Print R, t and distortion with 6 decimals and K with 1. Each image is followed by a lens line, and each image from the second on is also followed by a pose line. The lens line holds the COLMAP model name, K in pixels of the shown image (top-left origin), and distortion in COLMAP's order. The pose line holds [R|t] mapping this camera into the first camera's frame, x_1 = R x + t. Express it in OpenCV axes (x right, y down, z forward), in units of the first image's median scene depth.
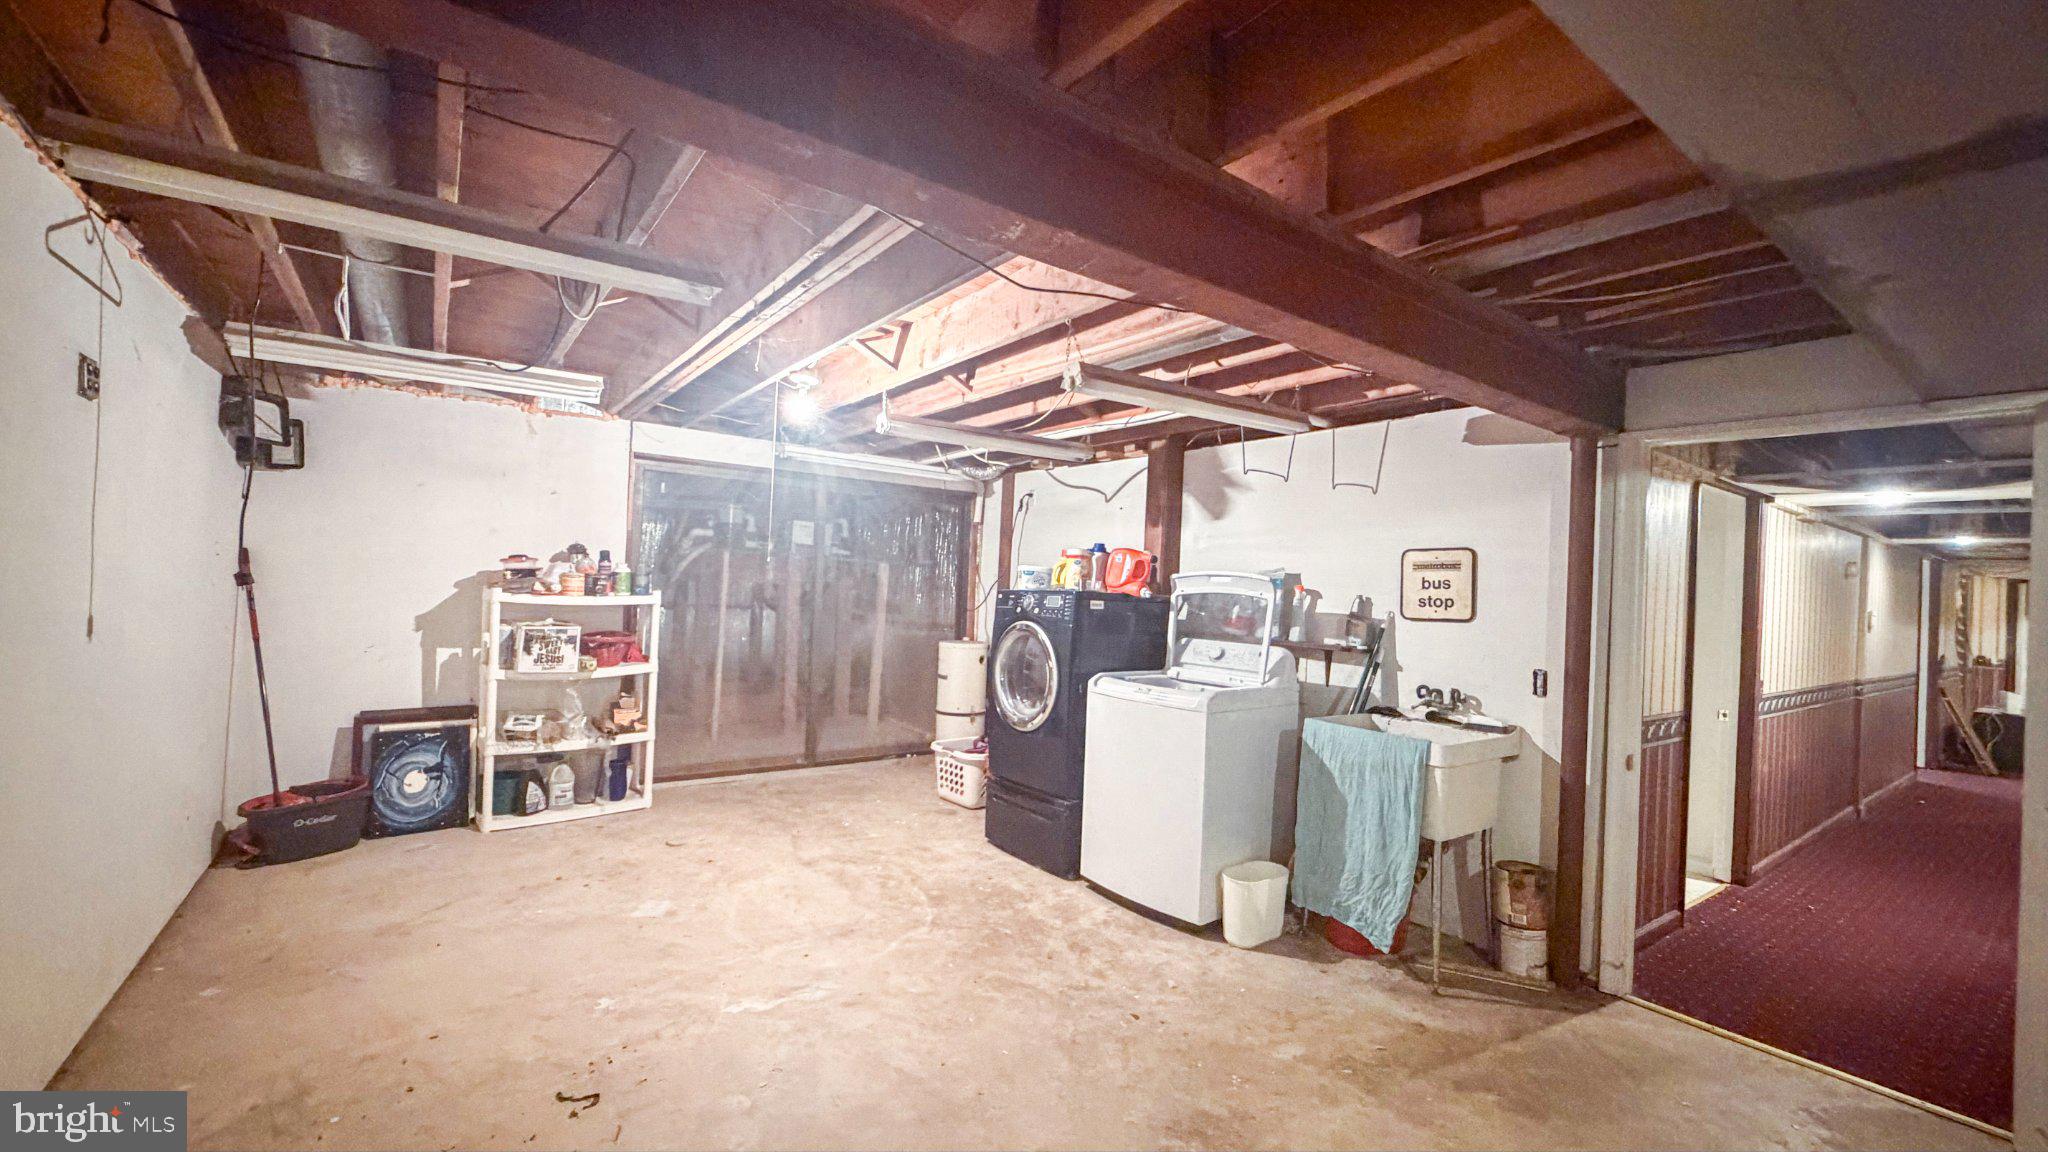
lens RADIAL K [[815.5, 0, 1016.5], [0, 815.5, 578.9], [0, 0, 1]] dist [-0.000814, 0.000106]
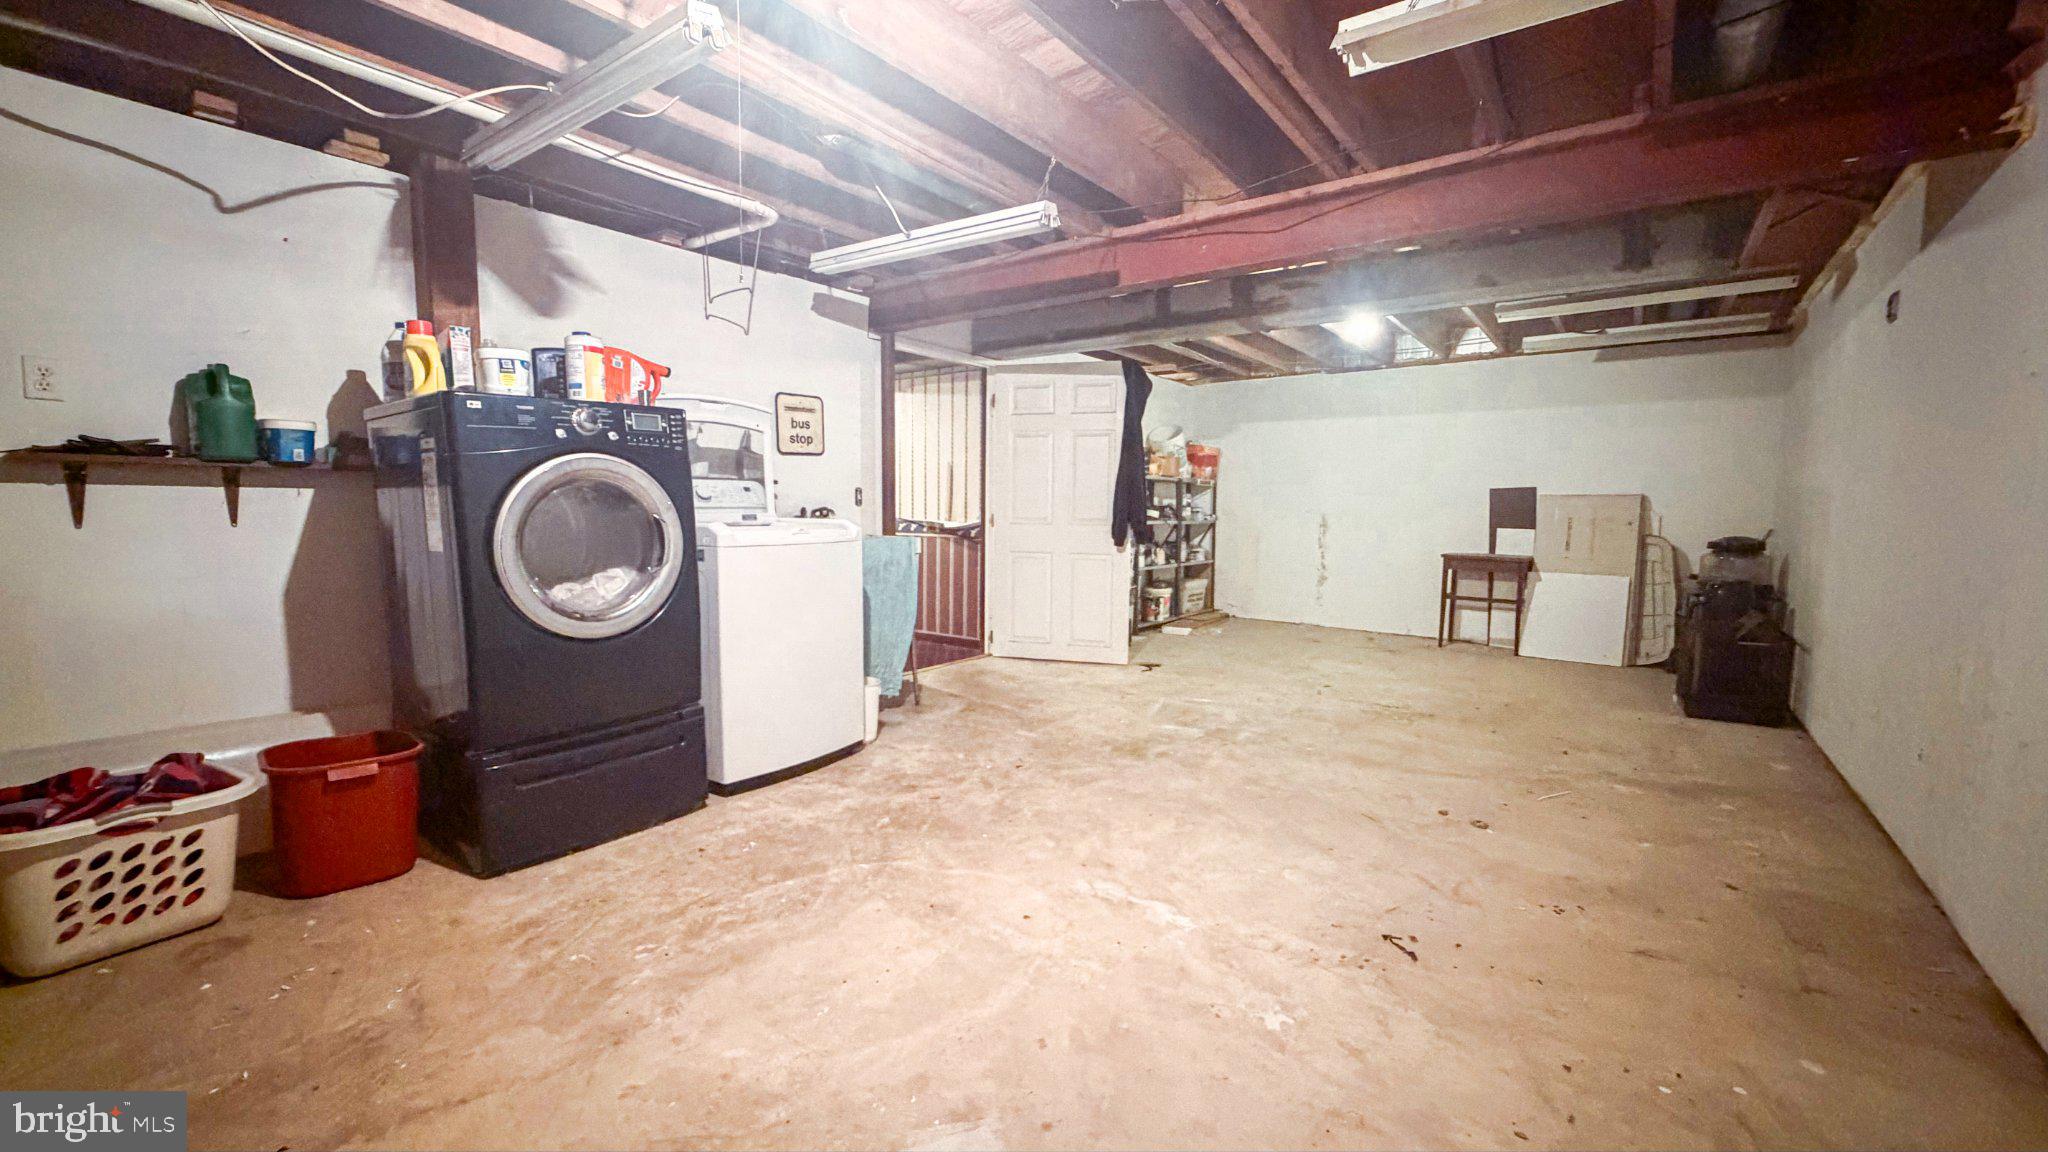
lens RADIAL K [[815.5, 0, 1020.1], [0, 815.5, 575.8], [0, 0, 1]] dist [-0.000814, 0.000106]
pose [[-0.292895, -0.131895, 0.947004, -0.777841], [-0.029208, 0.991212, 0.129019, 0.065090], [-0.955698, 0.010129, -0.294173, 1.057456]]
